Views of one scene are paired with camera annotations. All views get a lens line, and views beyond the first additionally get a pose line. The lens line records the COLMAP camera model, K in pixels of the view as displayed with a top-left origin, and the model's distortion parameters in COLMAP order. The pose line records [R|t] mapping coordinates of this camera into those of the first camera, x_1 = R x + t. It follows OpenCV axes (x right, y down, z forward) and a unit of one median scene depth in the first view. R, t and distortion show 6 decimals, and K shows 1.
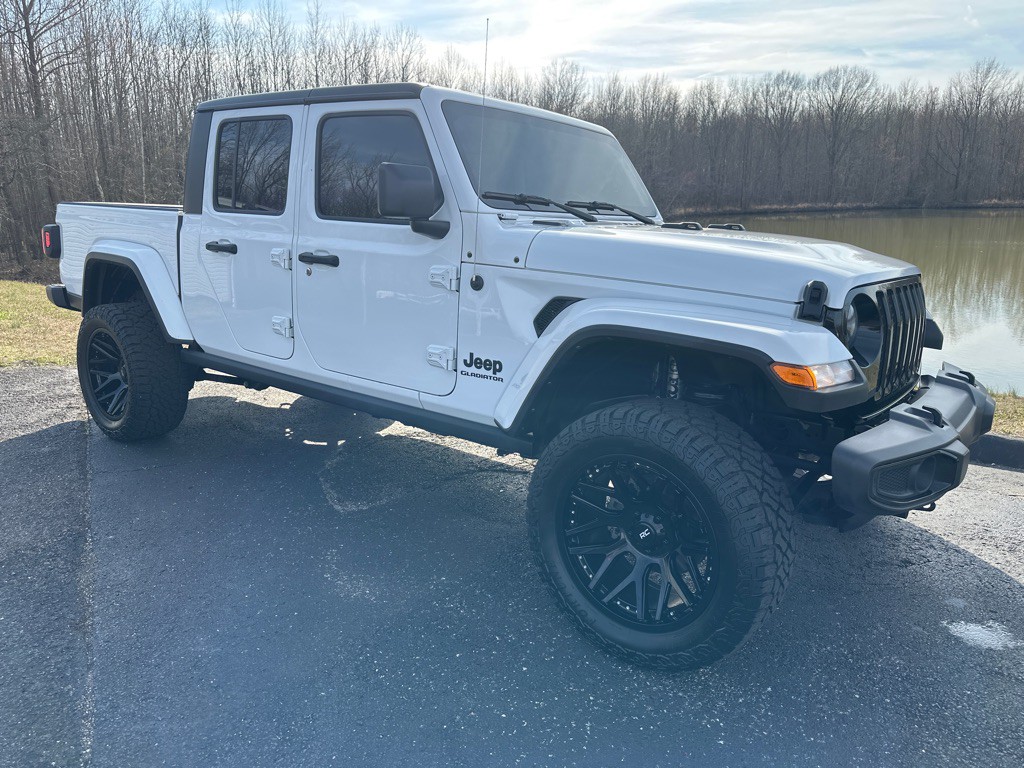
lens RADIAL K [[735.7, 0, 509.6], [0, 735.7, 383.8], [0, 0, 1]] dist [0.043699, -0.045088]
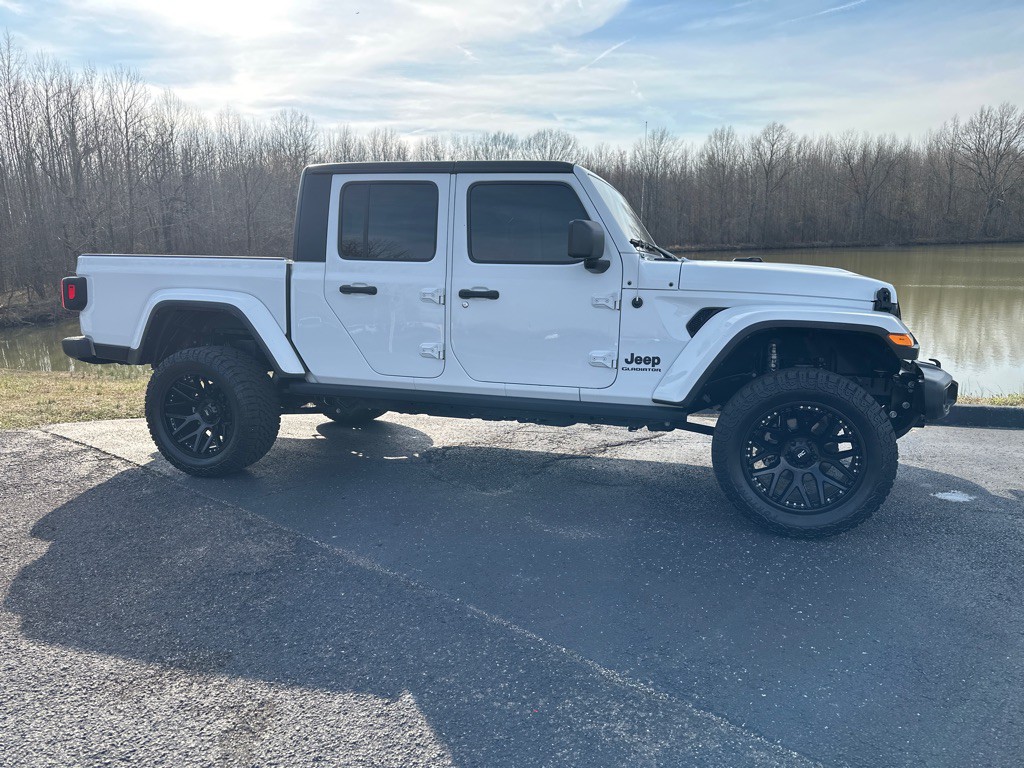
lens RADIAL K [[735.9, 0, 507.0], [0, 735.9, 384.7], [0, 0, 1]] dist [0.078579, -0.098010]
pose [[0.937106, -0.077952, 0.340230, -0.651647], [0.099043, 0.994063, -0.045041, 0.048527], [-0.334699, 0.075905, 0.939263, -0.195239]]
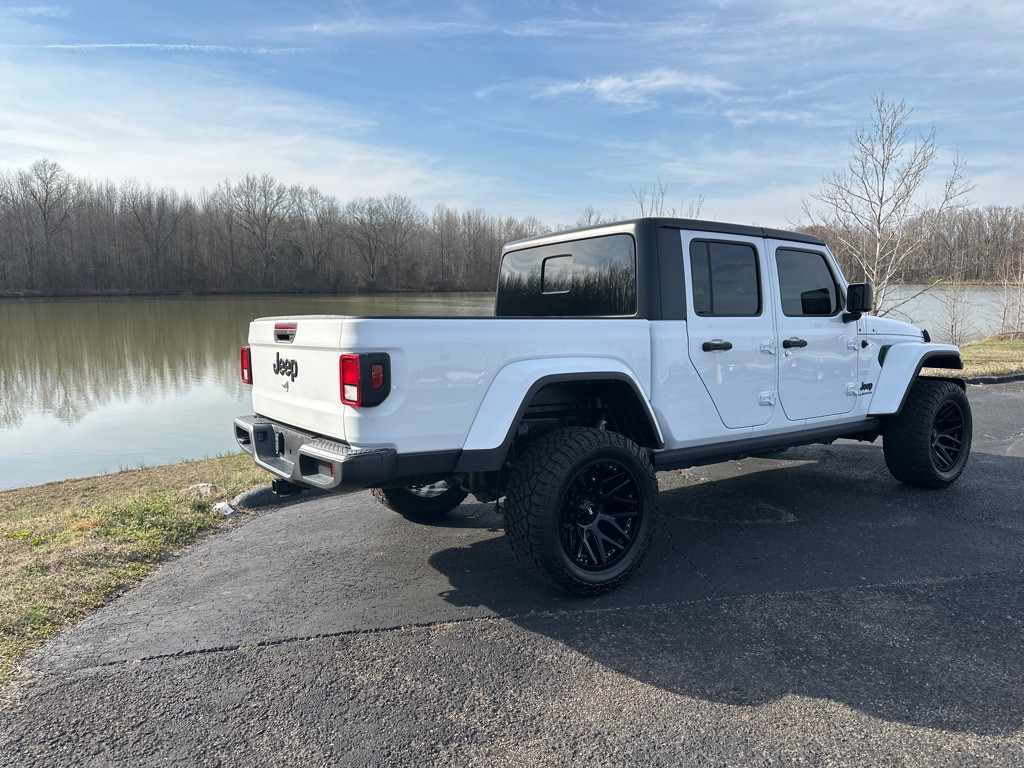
lens RADIAL K [[739.6, 0, 514.3], [0, 739.6, 384.2], [0, 0, 1]] dist [0.061459, -0.077576]
pose [[0.277593, -0.124012, 0.952661, -1.805156], [0.233846, 0.970530, 0.058198, -0.304032], [-0.931804, 0.206621, 0.298412, 1.088127]]
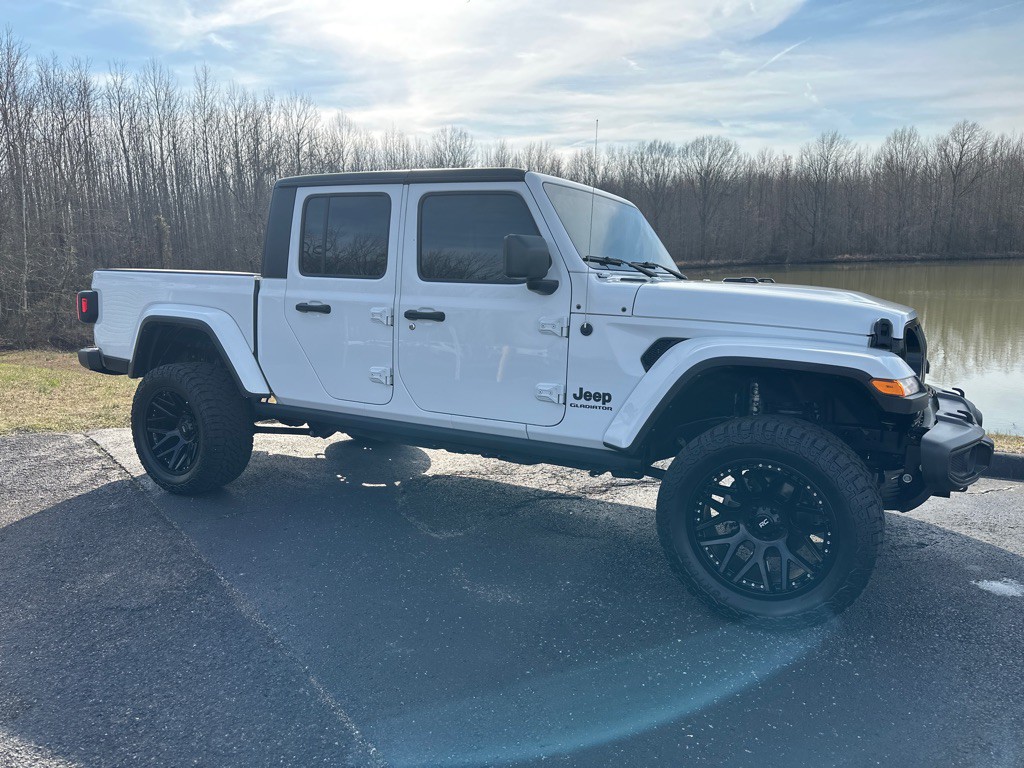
lens RADIAL K [[734.3, 0, 508.3], [0, 734.3, 382.0], [0, 0, 1]] dist [0.067384, -0.078092]
pose [[0.988997, -0.037425, 0.143121, -0.294025], [0.048743, 0.995884, -0.076411, 0.029376], [-0.139672, 0.082546, 0.986751, -0.142002]]
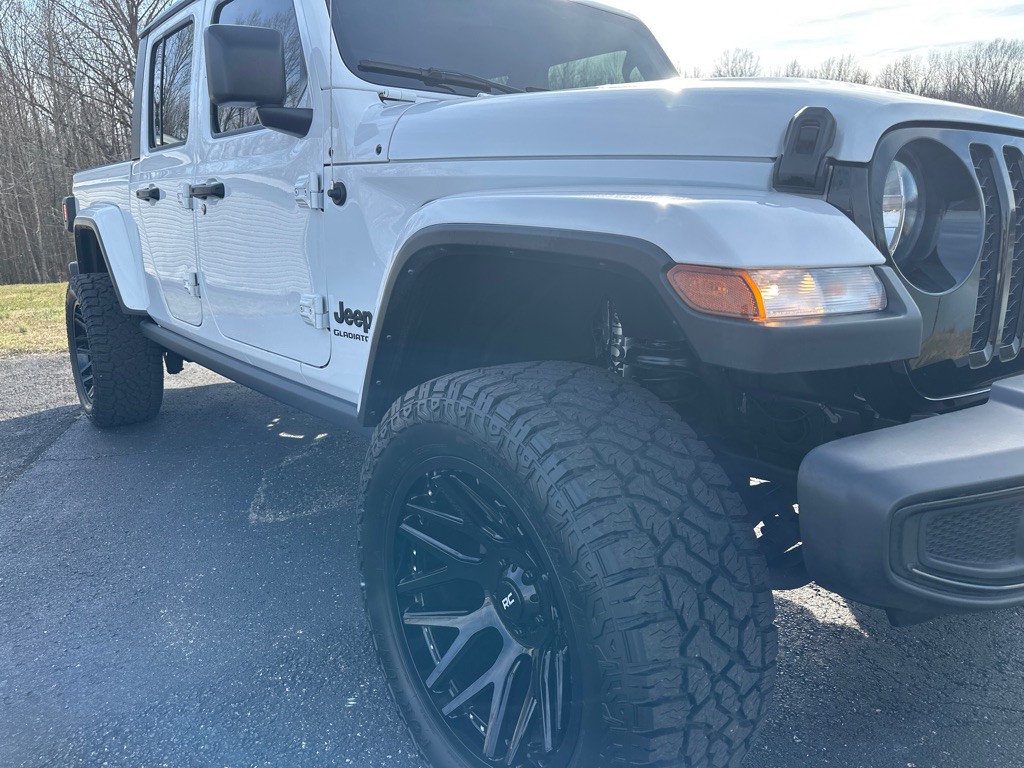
lens RADIAL K [[735.7, 0, 509.6], [0, 735.7, 383.8], [0, 0, 1]] dist [0.043699, -0.045088]
pose [[0.974429, 0.013894, -0.224265, 0.219112], [-0.015267, 0.999874, -0.004391, 0.029373], [0.224175, 0.007702, 0.974518, 0.321680]]
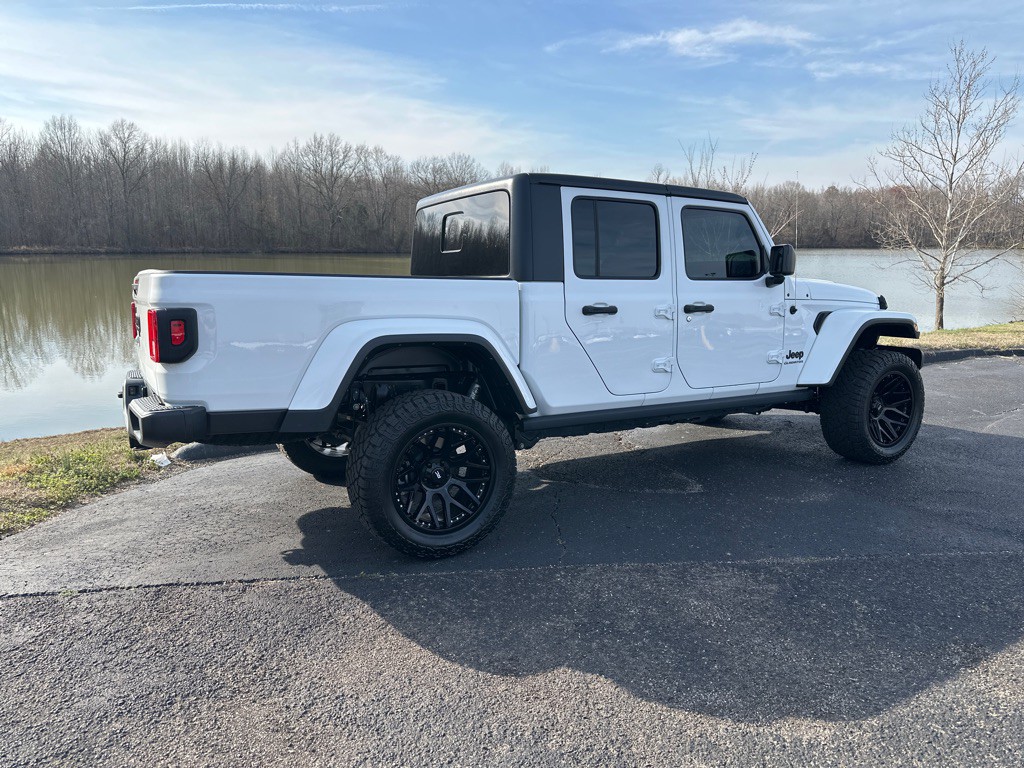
lens RADIAL K [[742.7, 0, 515.9], [0, 742.7, 382.3], [0, 0, 1]] dist [0.041721, -0.044299]
pose [[0.363564, -0.161729, 0.917423, -1.676863], [0.218059, 0.972229, 0.084977, -0.226925], [-0.905688, 0.169158, 0.388734, 0.790283]]
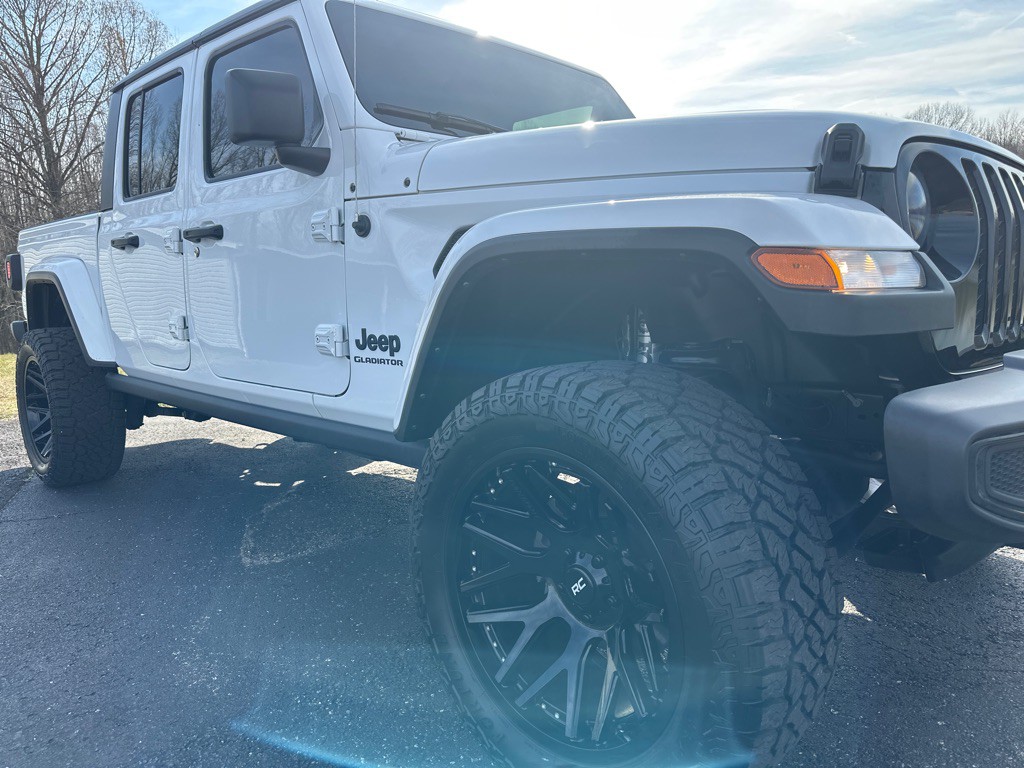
lens RADIAL K [[735.7, 0, 509.6], [0, 735.7, 383.8], [0, 0, 1]] dist [0.043699, -0.045088]
pose [[0.991974, -0.038592, -0.120406, 0.146572], [0.028090, 0.995748, -0.087732, 0.065726], [0.123280, 0.083646, 0.988840, 0.280892]]
